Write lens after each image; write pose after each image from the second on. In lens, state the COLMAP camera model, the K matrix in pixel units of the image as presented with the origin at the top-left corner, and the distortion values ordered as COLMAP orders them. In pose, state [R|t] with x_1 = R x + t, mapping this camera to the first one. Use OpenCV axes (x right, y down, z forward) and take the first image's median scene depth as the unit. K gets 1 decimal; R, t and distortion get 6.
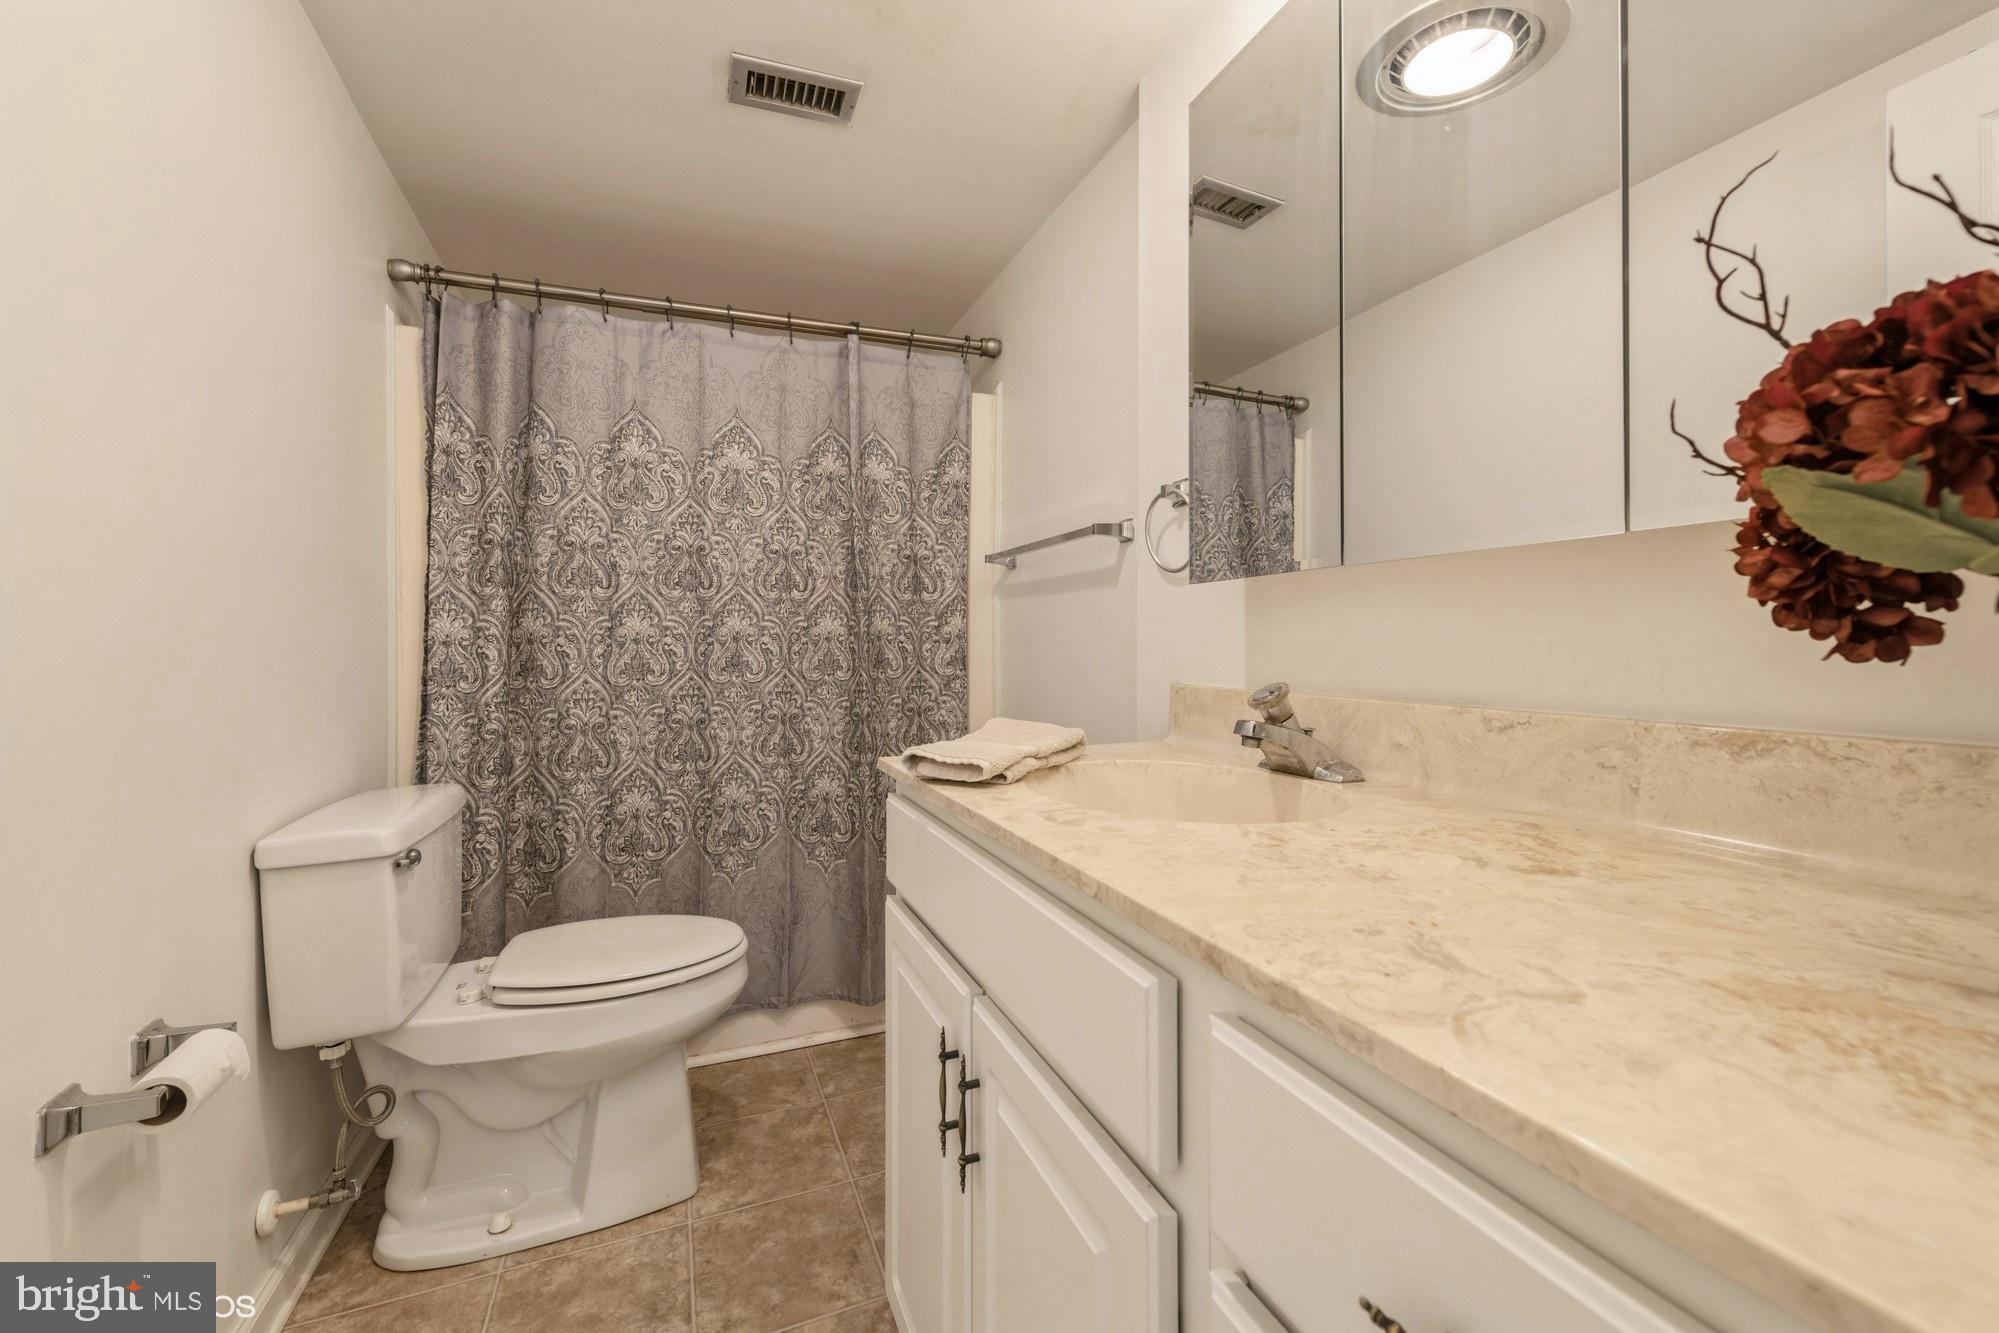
lens RADIAL K [[781.1, 0, 996.7], [0, 781.1, 652.6], [0, 0, 1]] dist [0.004307, -0.000639]
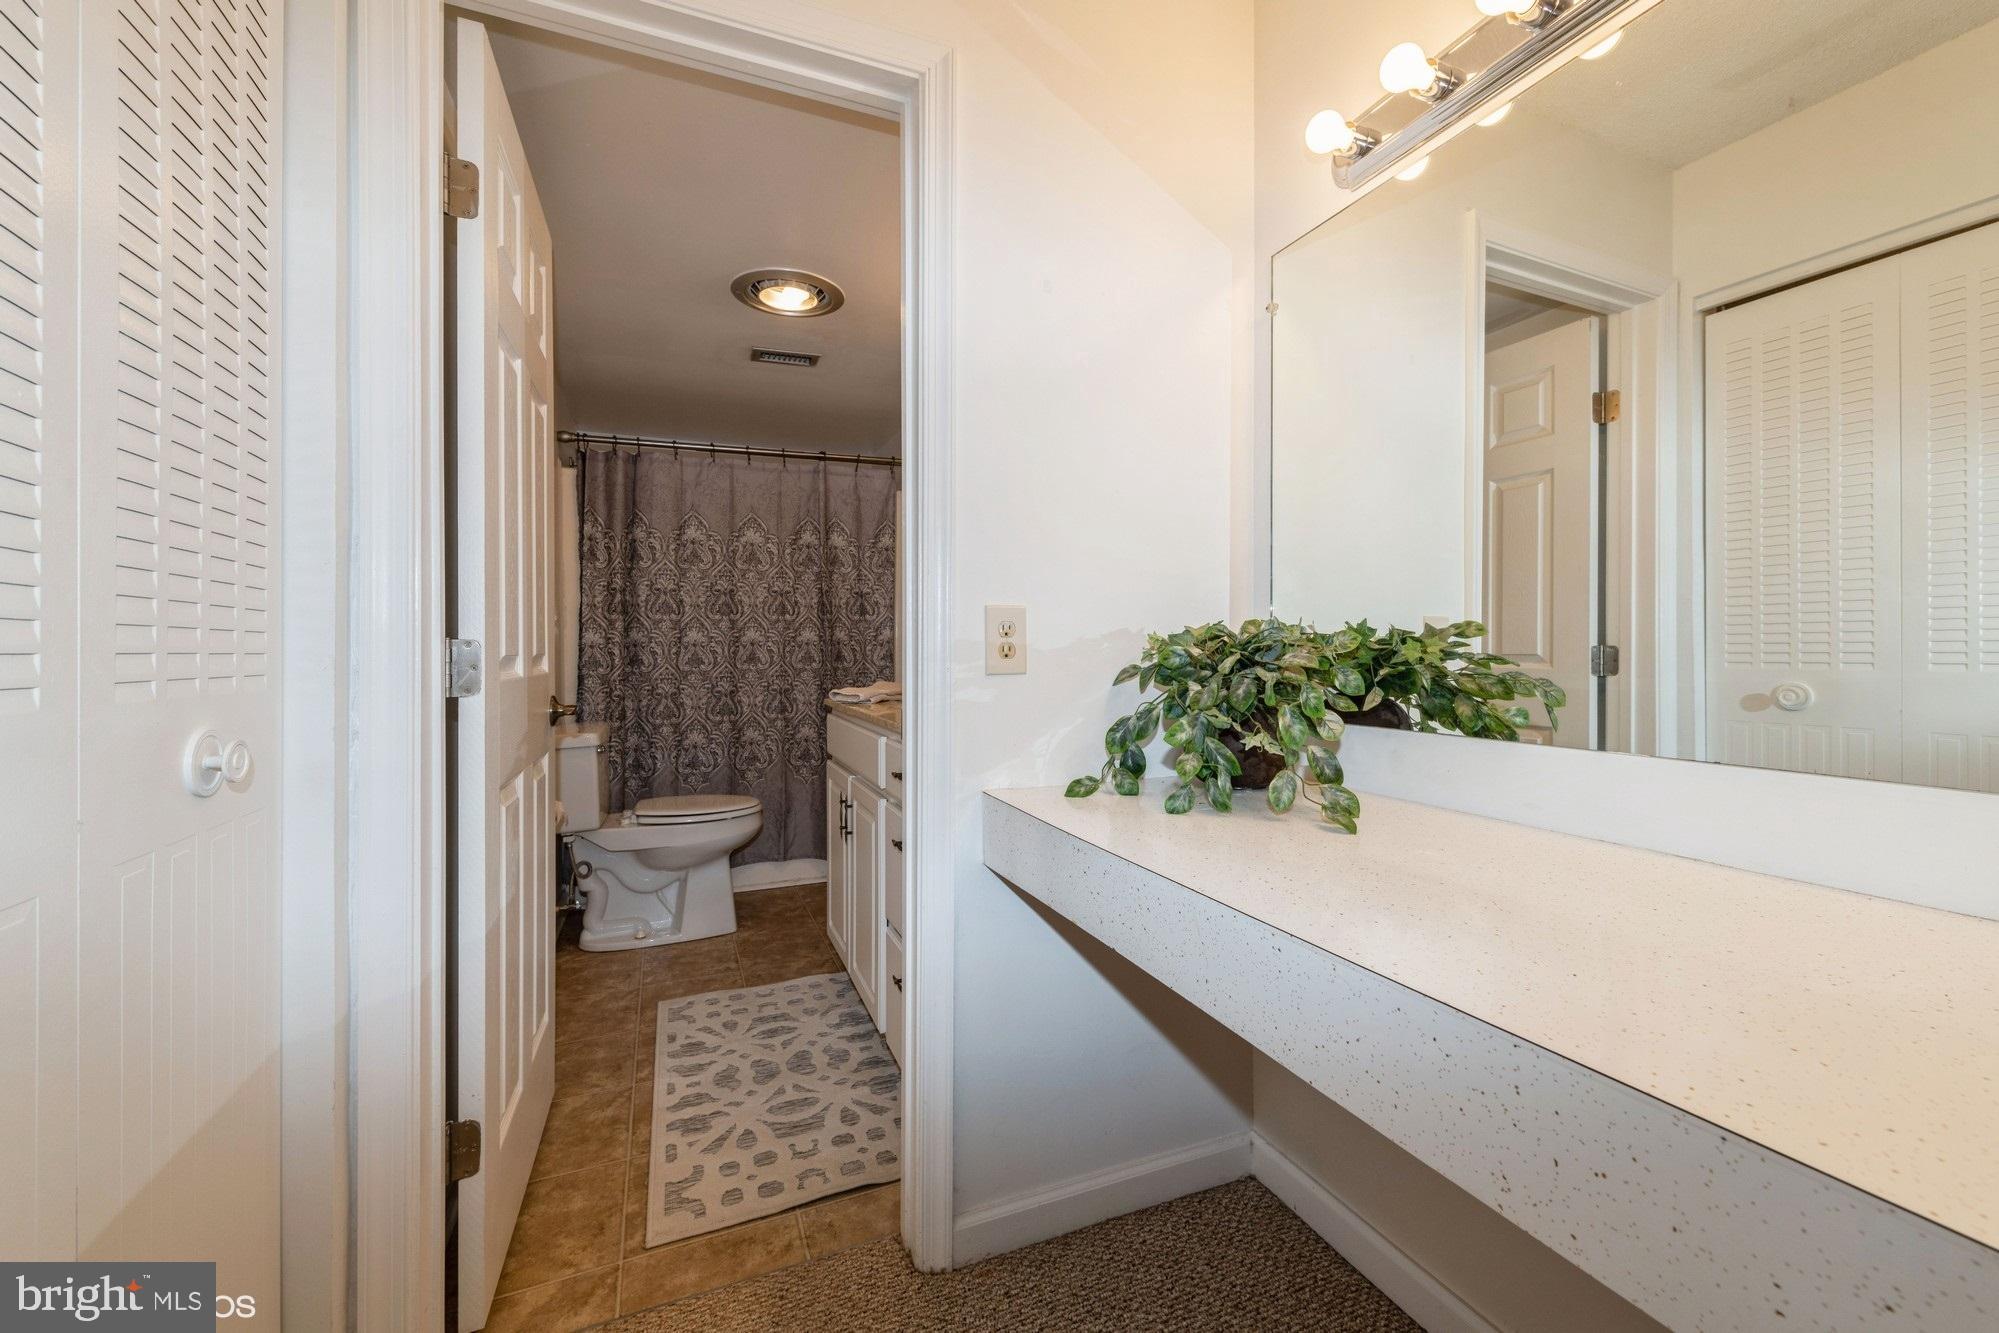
lens RADIAL K [[781.1, 0, 1001.5], [0, 781.1, 657.6], [0, 0, 1]] dist [0.004307, -0.000639]
pose [[0.999940, -0.003660, 0.010328, 0.194485], [0.003666, 0.999993, -0.000529, 0.016209], [-0.010326, 0.000566, 0.999947, -0.720809]]
